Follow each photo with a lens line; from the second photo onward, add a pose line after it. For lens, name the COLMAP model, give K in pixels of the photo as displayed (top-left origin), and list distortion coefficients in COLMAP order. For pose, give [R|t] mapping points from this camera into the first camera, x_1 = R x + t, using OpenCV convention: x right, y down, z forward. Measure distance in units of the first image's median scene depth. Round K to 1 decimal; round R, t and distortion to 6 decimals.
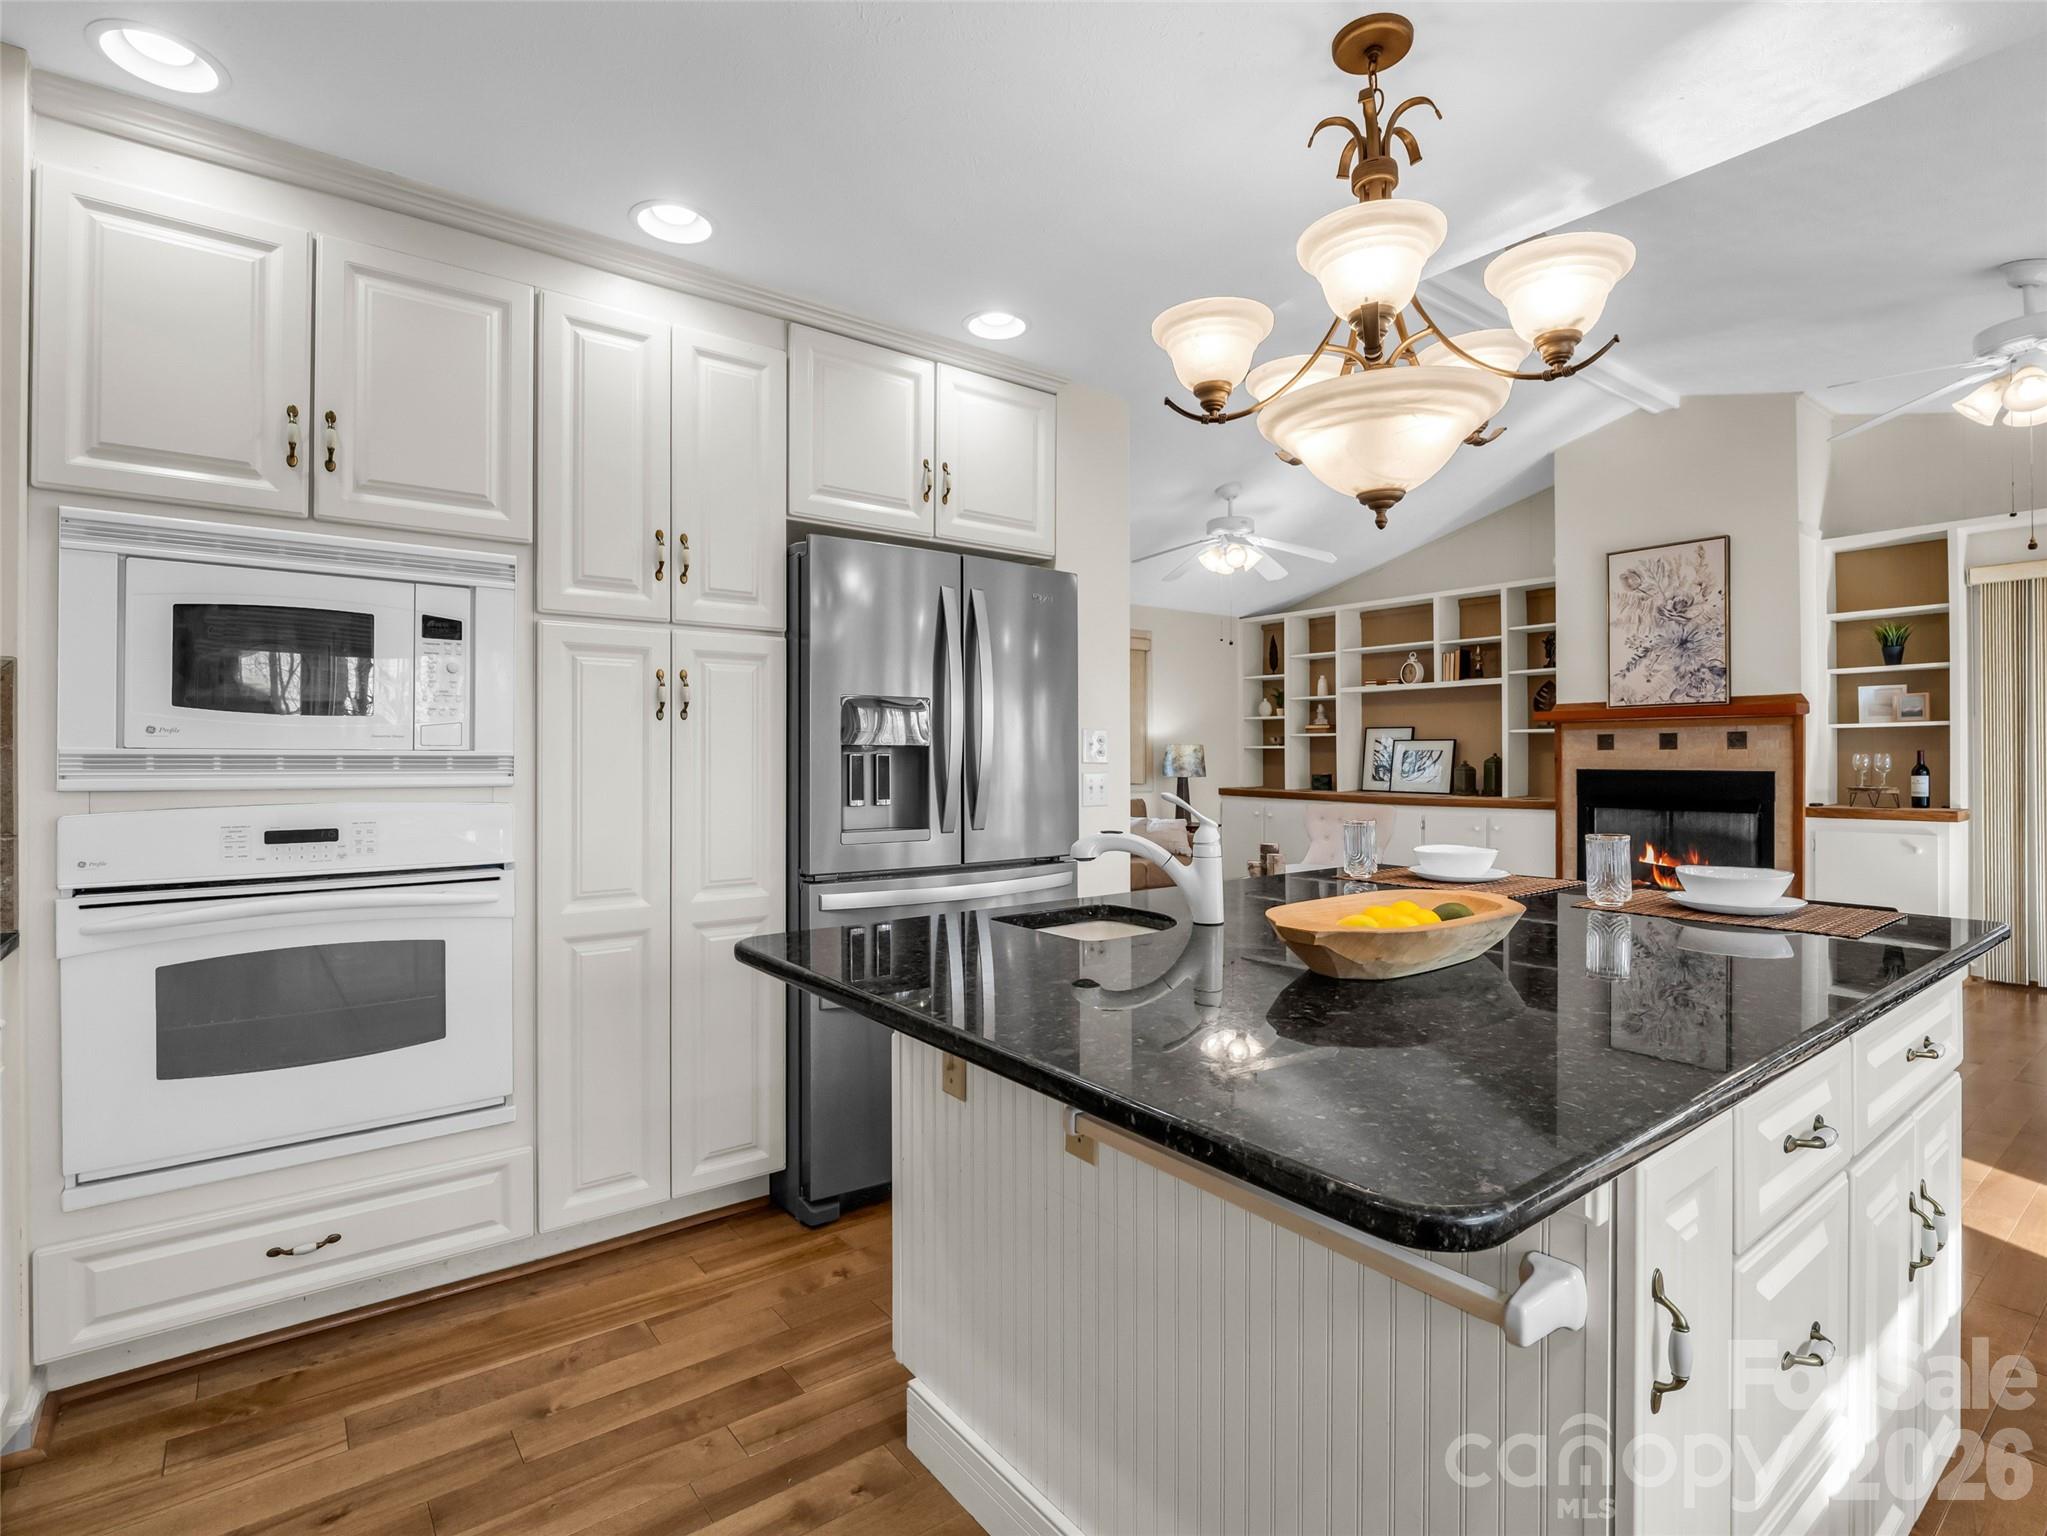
lens RADIAL K [[996.8, 0, 1027.2], [0, 996.8, 752.5], [0, 0, 1]] dist [-0.008027, -0.004905]
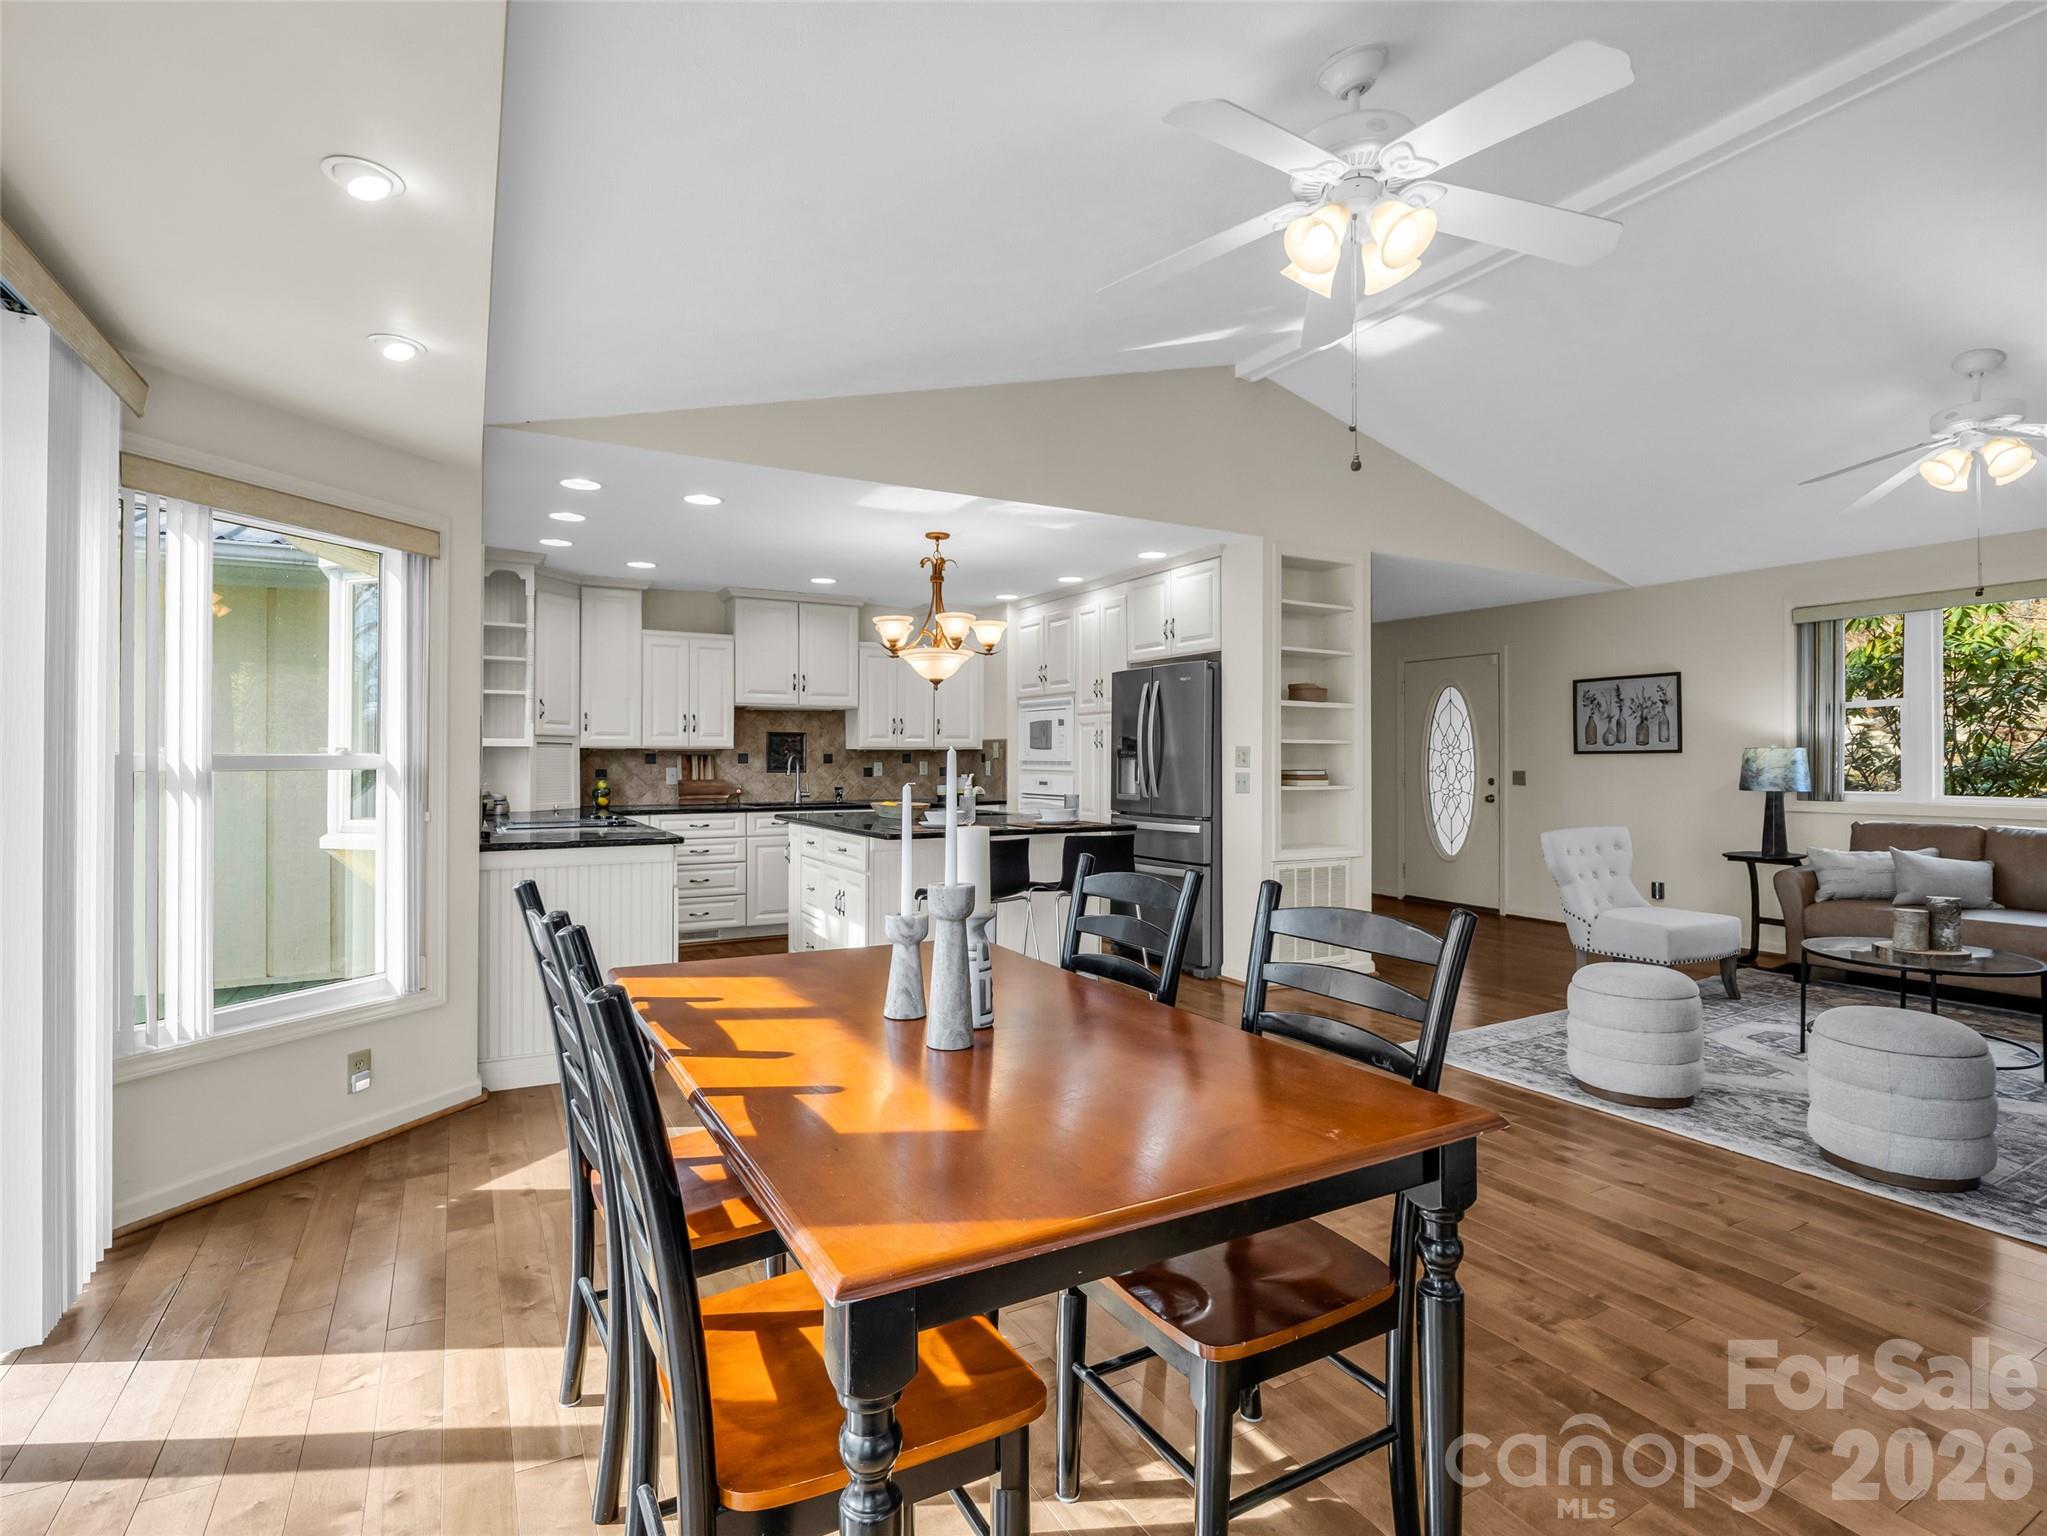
lens RADIAL K [[1009.4, 0, 1031.5], [0, 1009.4, 751.0], [0, 0, 1]] dist [-0.000156, -0.005951]
pose [[-0.136117, -0.009833, -0.990644, 2.806503], [0.002339, 0.999945, -0.010247, 0.003440], [0.990690, -0.003712, -0.136086, 1.388139]]
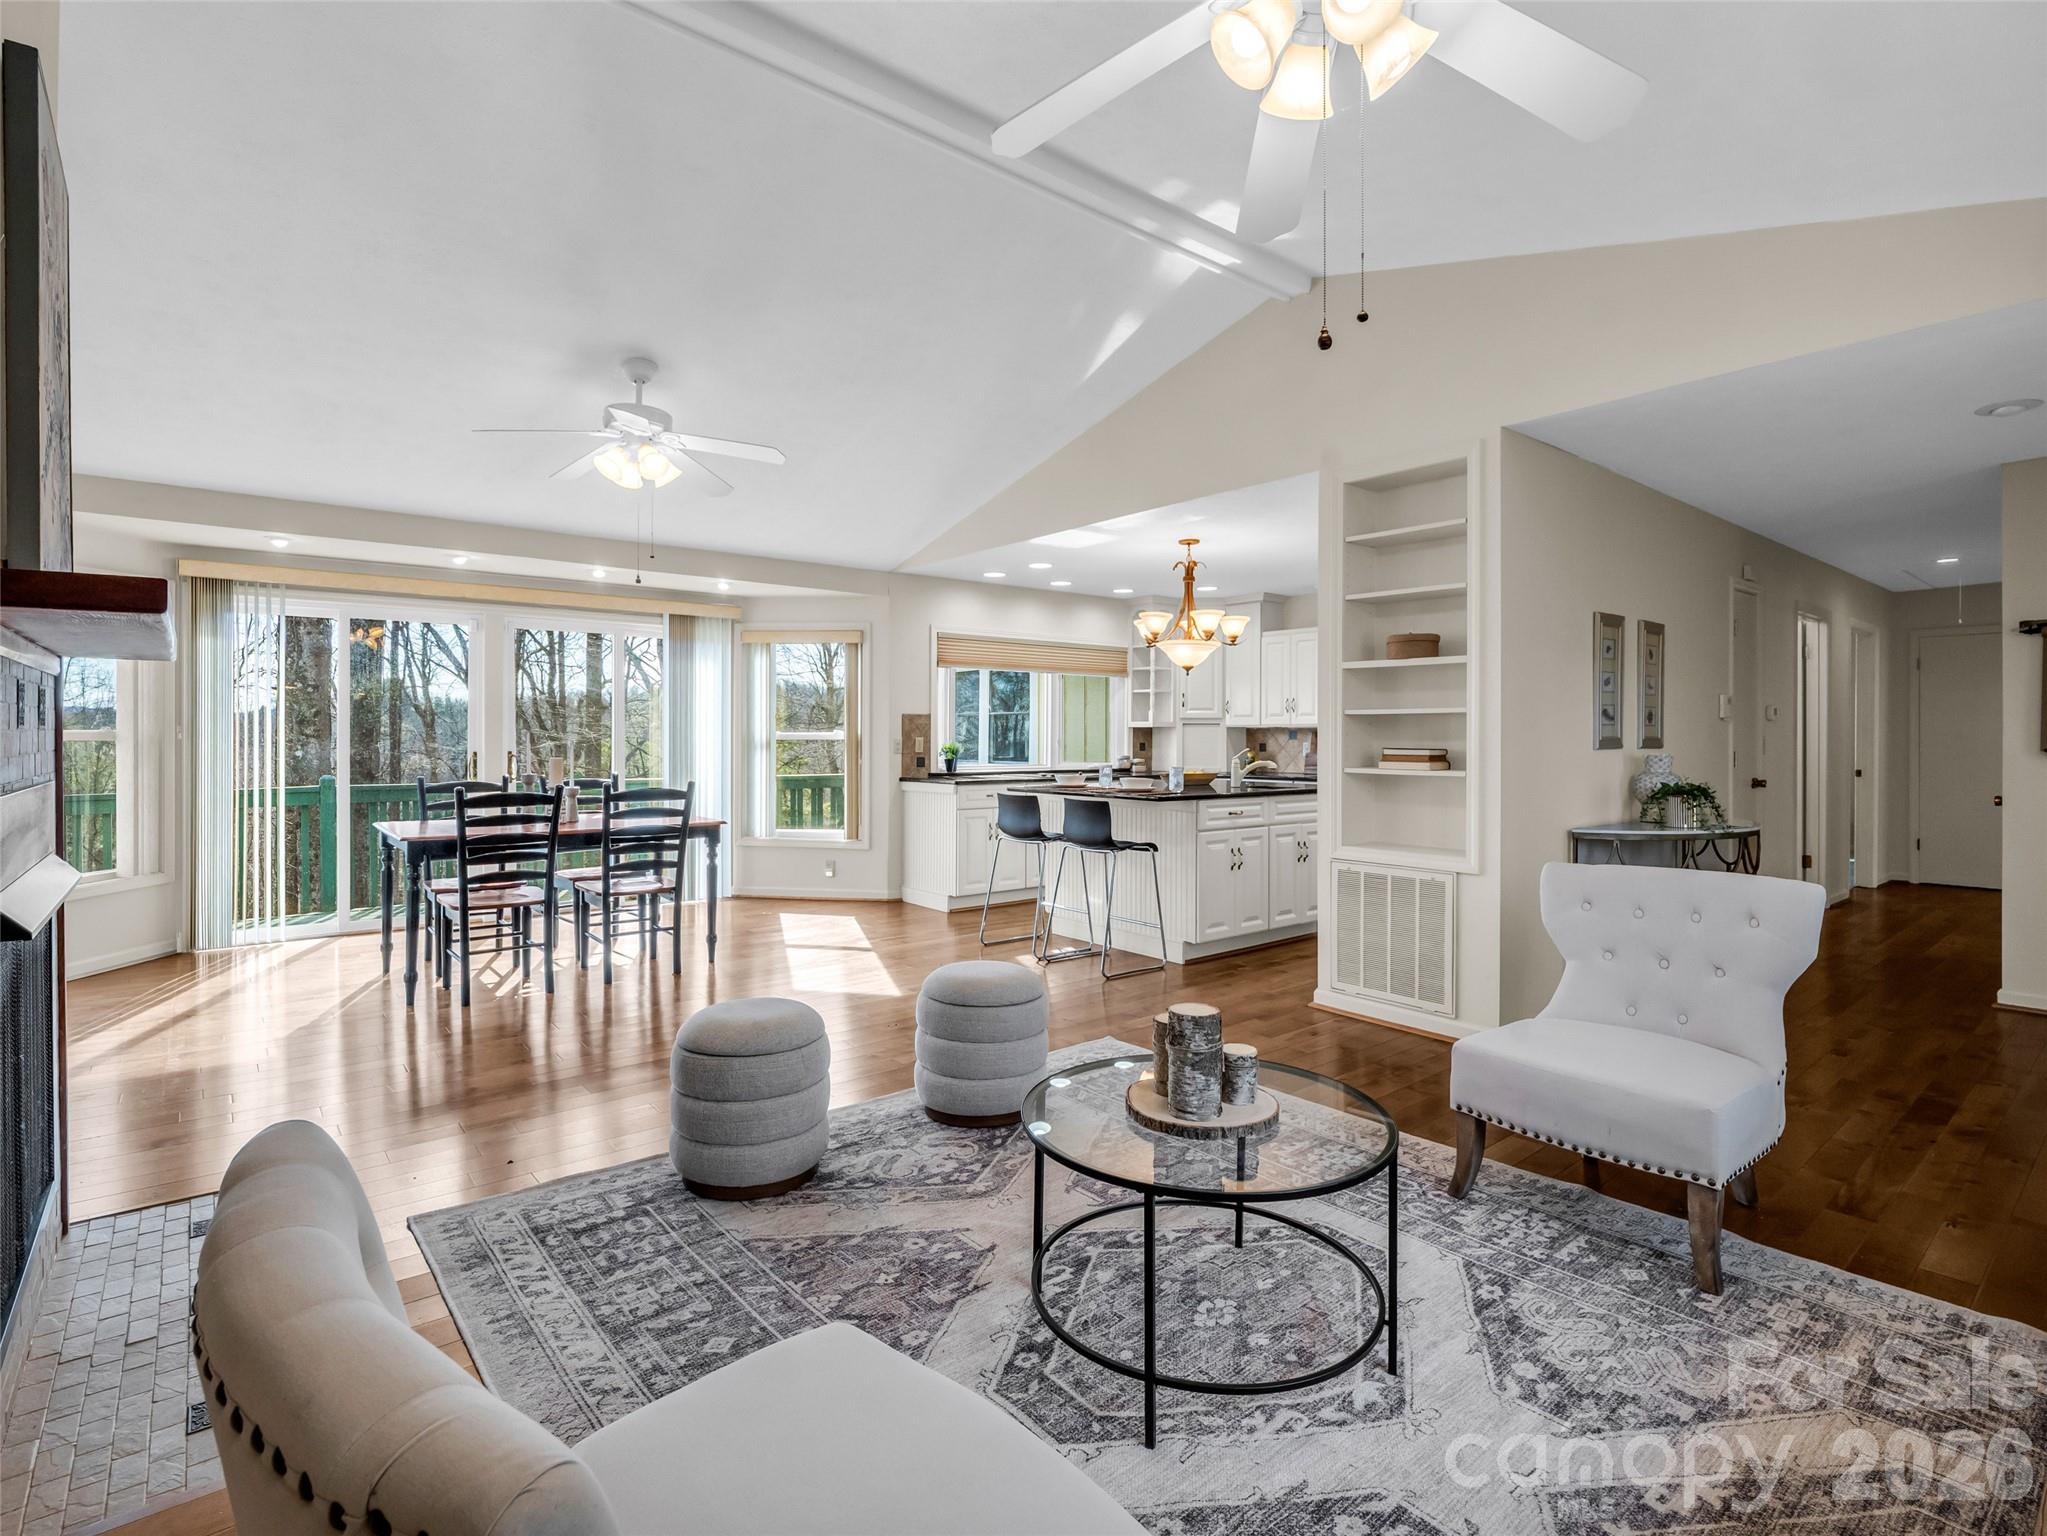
lens RADIAL K [[1016.1, 0, 1019.9], [0, 1016.1, 735.7], [0, 0, 1]] dist [-0.013900, -0.001049]
pose [[-0.999431, -0.001629, -0.033705, 0.891722], [-0.001536, 0.999995, -0.002791, 0.008264], [0.033709, -0.002738, -0.999428, 3.791386]]
